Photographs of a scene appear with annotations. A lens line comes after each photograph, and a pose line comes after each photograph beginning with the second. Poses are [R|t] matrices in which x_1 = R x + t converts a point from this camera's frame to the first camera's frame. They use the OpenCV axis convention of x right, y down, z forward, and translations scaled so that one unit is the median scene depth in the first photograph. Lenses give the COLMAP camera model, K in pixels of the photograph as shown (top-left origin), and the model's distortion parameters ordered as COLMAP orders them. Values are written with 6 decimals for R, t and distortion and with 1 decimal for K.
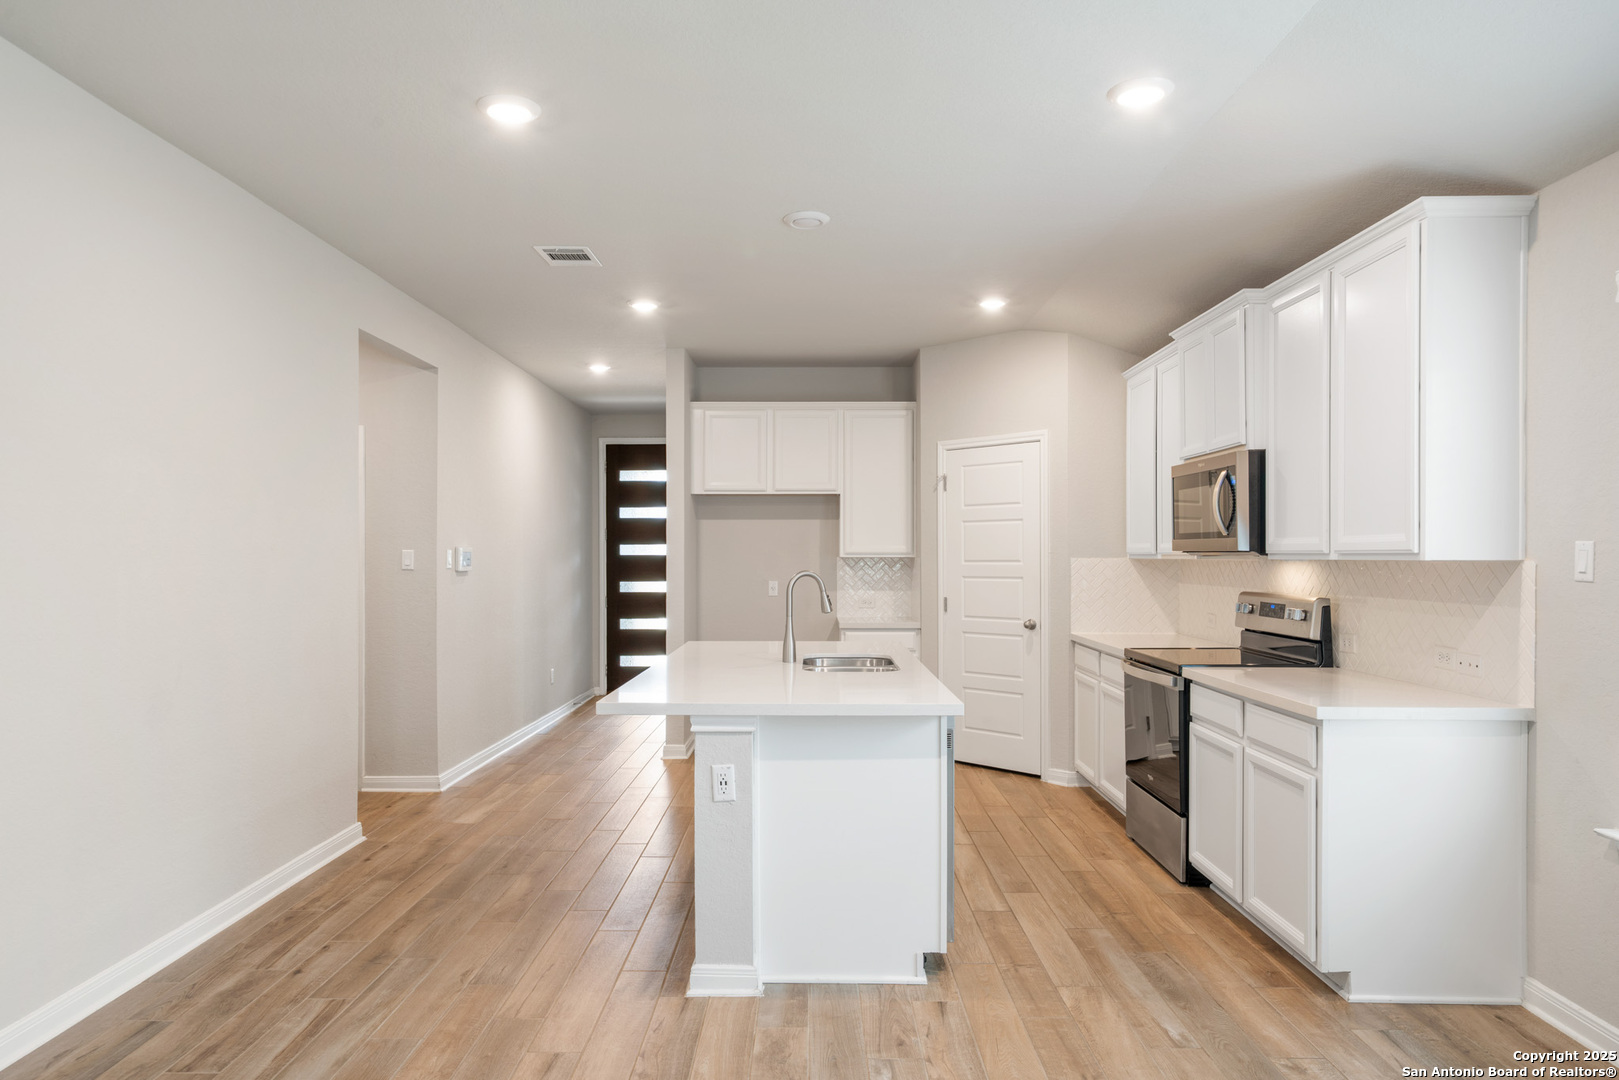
lens RADIAL K [[1011.0, 0, 802.8], [0, 1011.0, 561.2], [0, 0, 1]] dist [-0.000066, 0.001279]
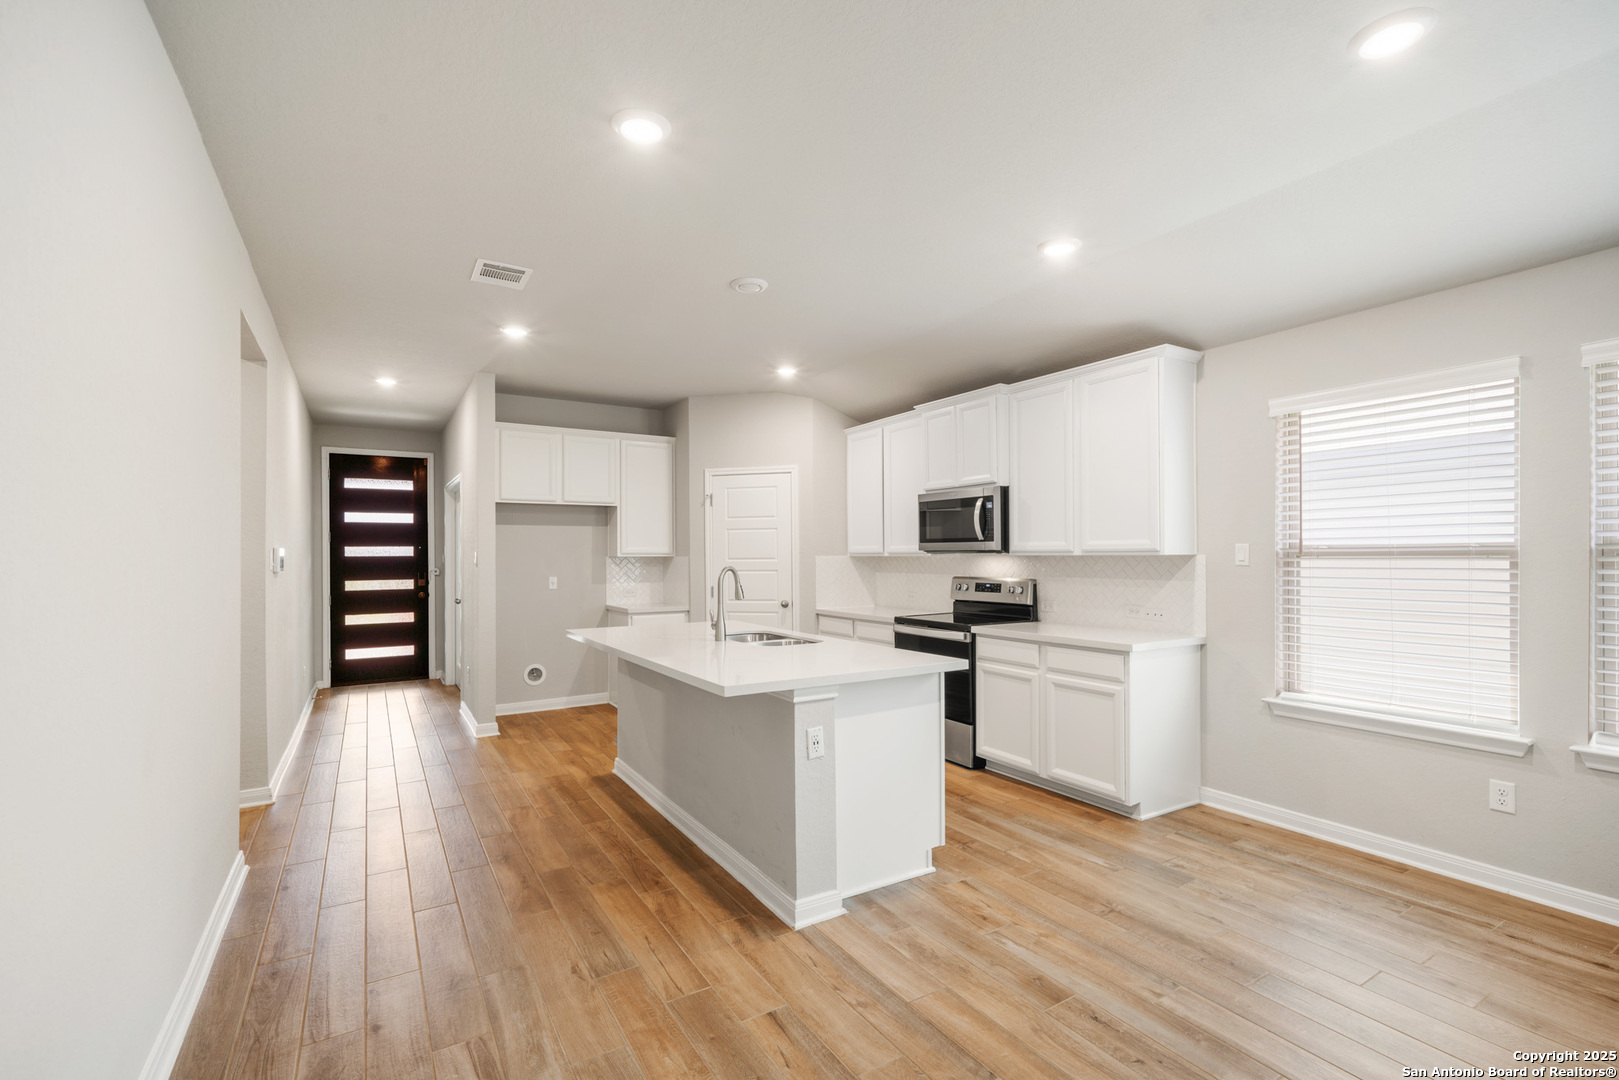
lens RADIAL K [[719.4, 0, 806.1], [0, 719.4, 552.7], [0, 0, 1]] dist [0.001622, 0.000074]
pose [[0.847441, -0.002608, 0.530884, -0.374683], [0.008043, 0.999936, -0.007927, 0.000180], [-0.530829, 0.010987, 0.847408, 0.193634]]
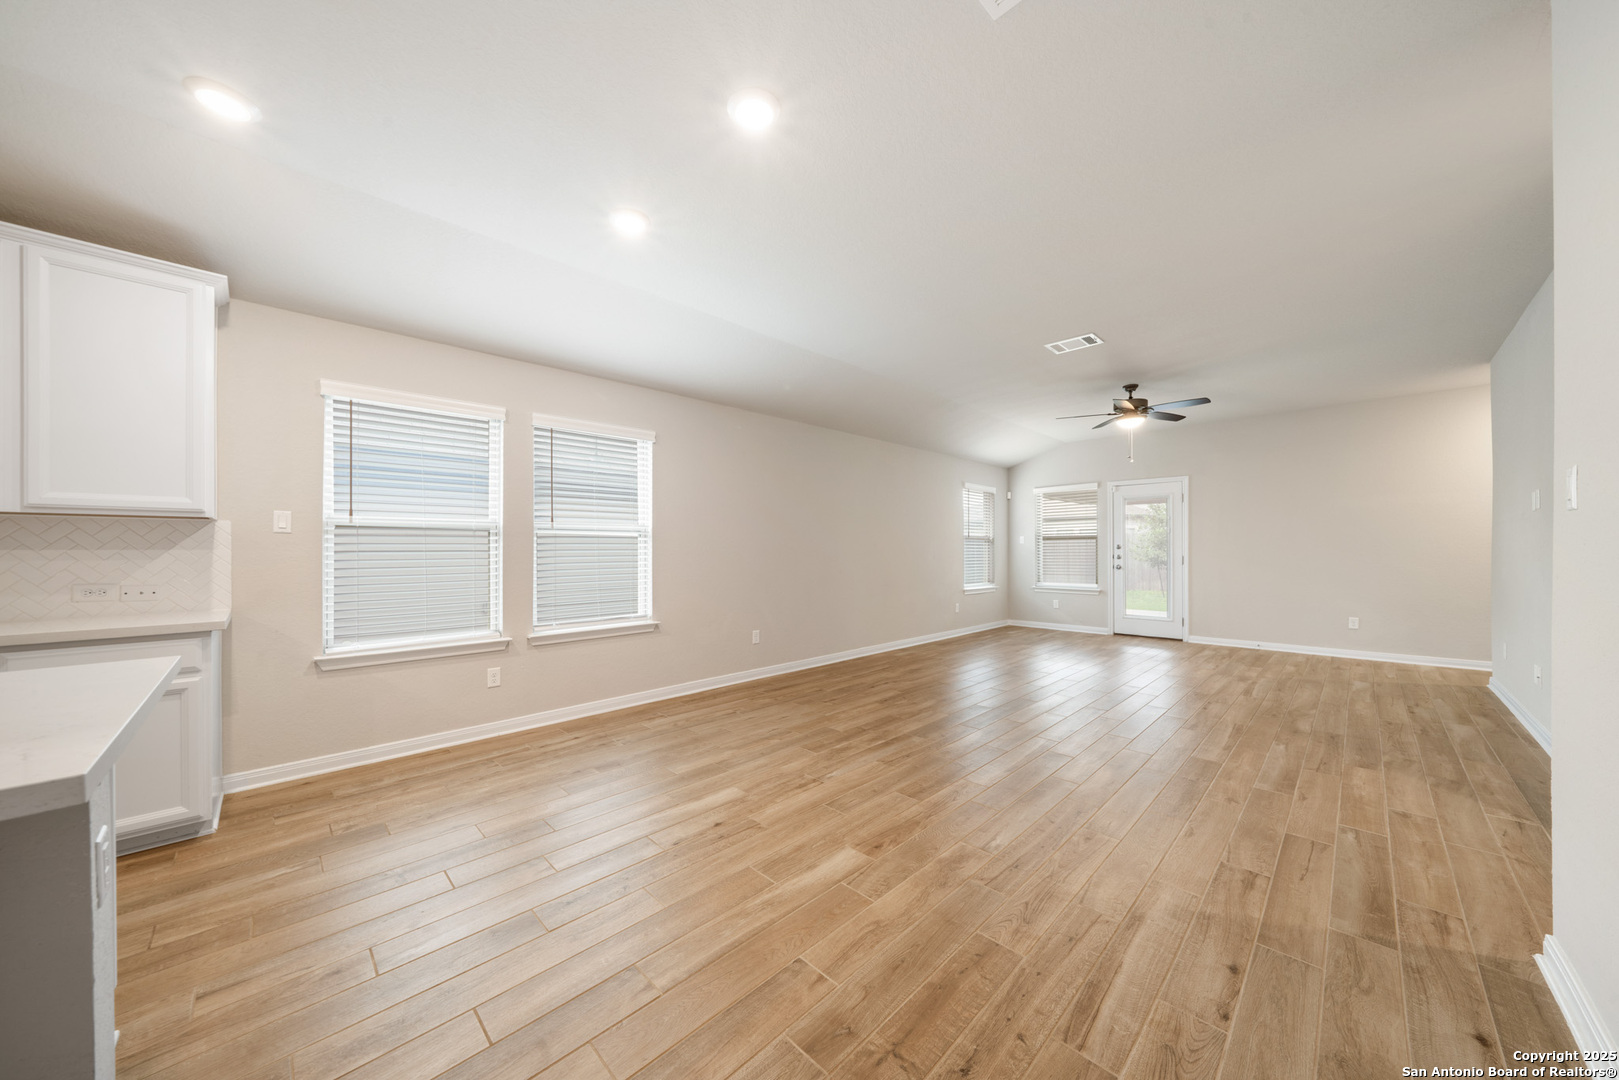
lens RADIAL K [[551.7, 0, 806.3], [0, 551.7, 551.0], [0, 0, 1]] dist [-0.006348, -0.000011]
pose [[-0.711567, 0.002473, 0.702614, -0.384911], [0.007345, 0.999965, 0.003918, 0.035033], [-0.702580, 0.007948, -0.711561, 0.651630]]
